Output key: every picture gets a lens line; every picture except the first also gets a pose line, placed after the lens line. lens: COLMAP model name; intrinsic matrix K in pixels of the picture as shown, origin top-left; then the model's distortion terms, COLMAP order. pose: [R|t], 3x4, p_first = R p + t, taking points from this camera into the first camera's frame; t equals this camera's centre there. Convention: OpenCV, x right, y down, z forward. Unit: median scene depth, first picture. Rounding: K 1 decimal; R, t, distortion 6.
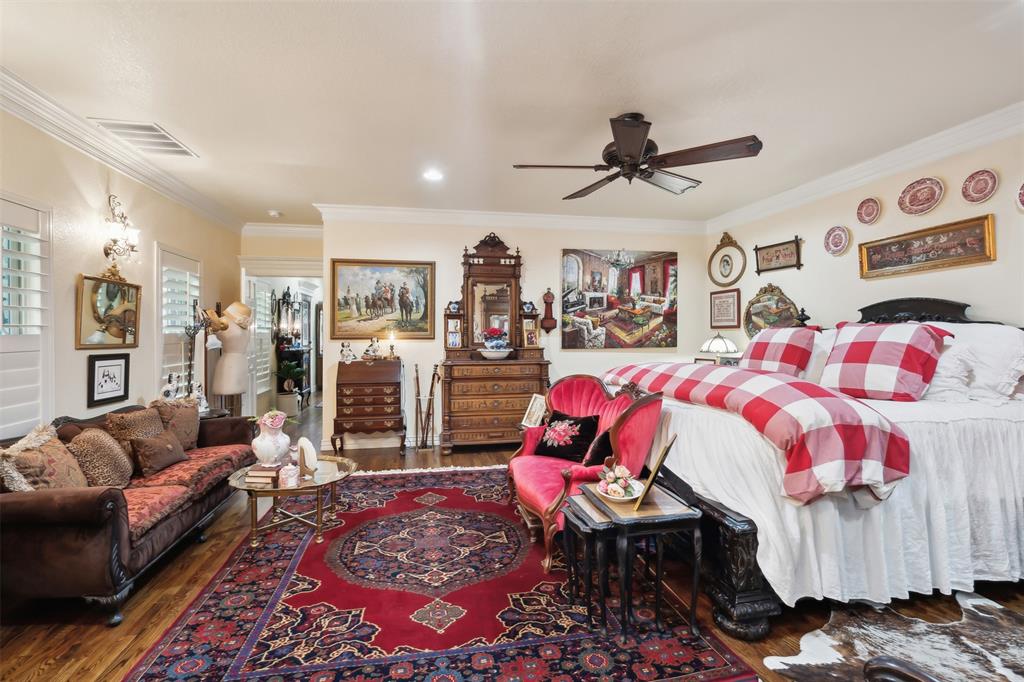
lens RADIAL K [[473.4, 0, 507.2], [0, 473.4, 323.7], [0, 0, 1]] dist [-0.004315, 0.001168]
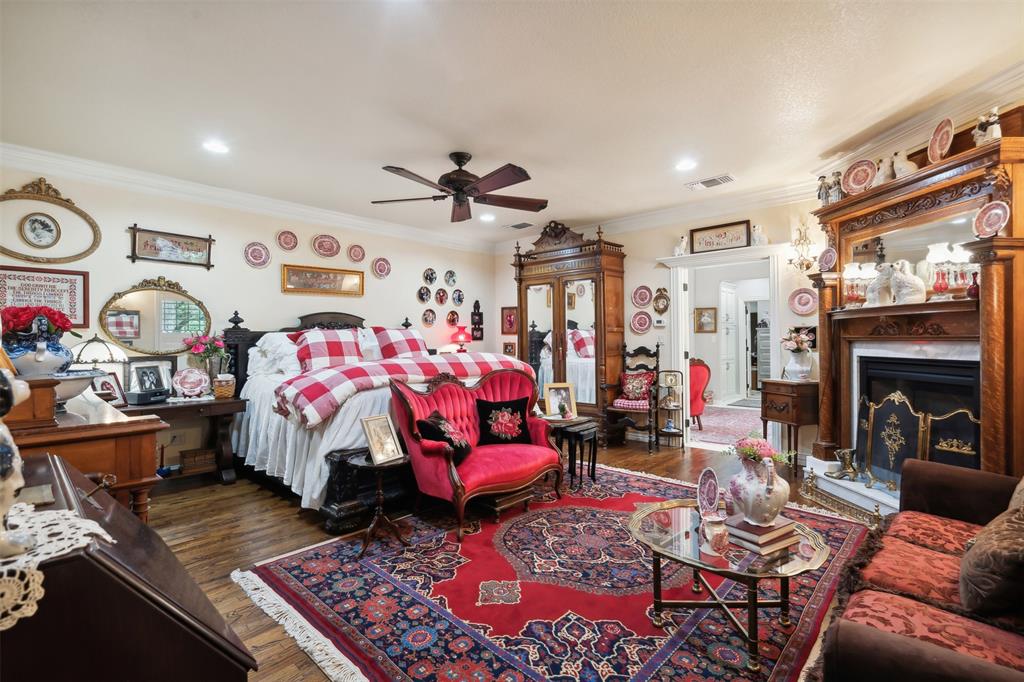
lens RADIAL K [[473.4, 0, 507.4], [0, 473.4, 343.5], [0, 0, 1]] dist [-0.004315, 0.001168]
pose [[-0.588367, 0.003122, 0.808588, -0.588475], [-0.005405, 0.999955, -0.007794, 0.044954], [-0.808576, -0.008956, -0.588324, 1.195983]]
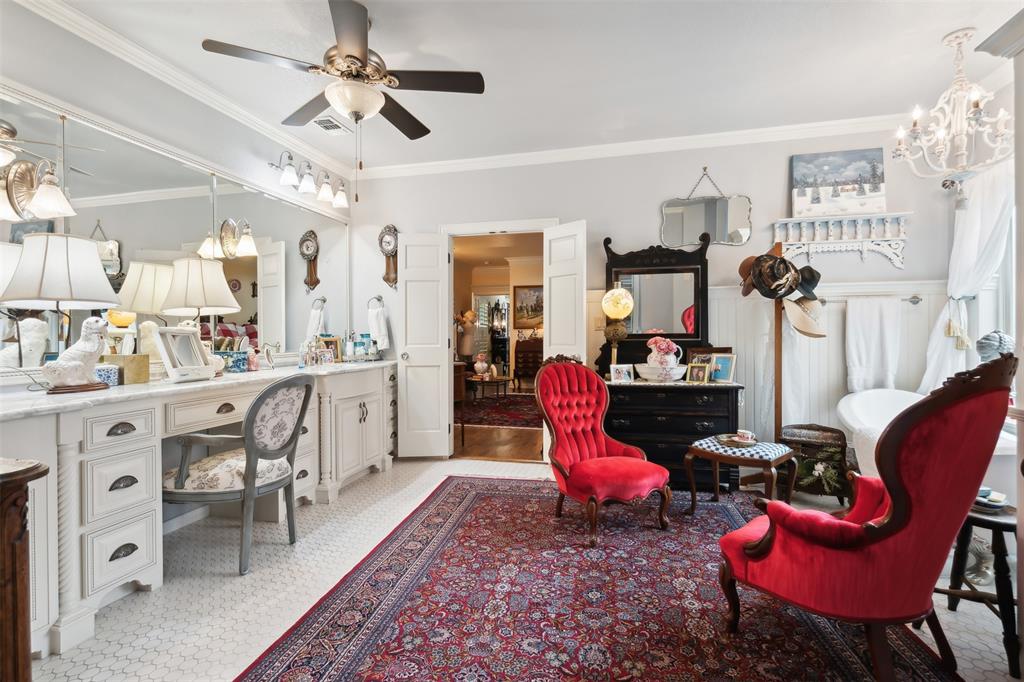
lens RADIAL K [[473.4, 0, 511.9], [0, 473.4, 337.0], [0, 0, 1]] dist [-0.004315, 0.001168]
pose [[0.905166, 0.000419, -0.425058, 0.415827], [0.009224, 0.999745, 0.020627, 0.026507], [0.424959, -0.022591, 0.904931, -0.697190]]
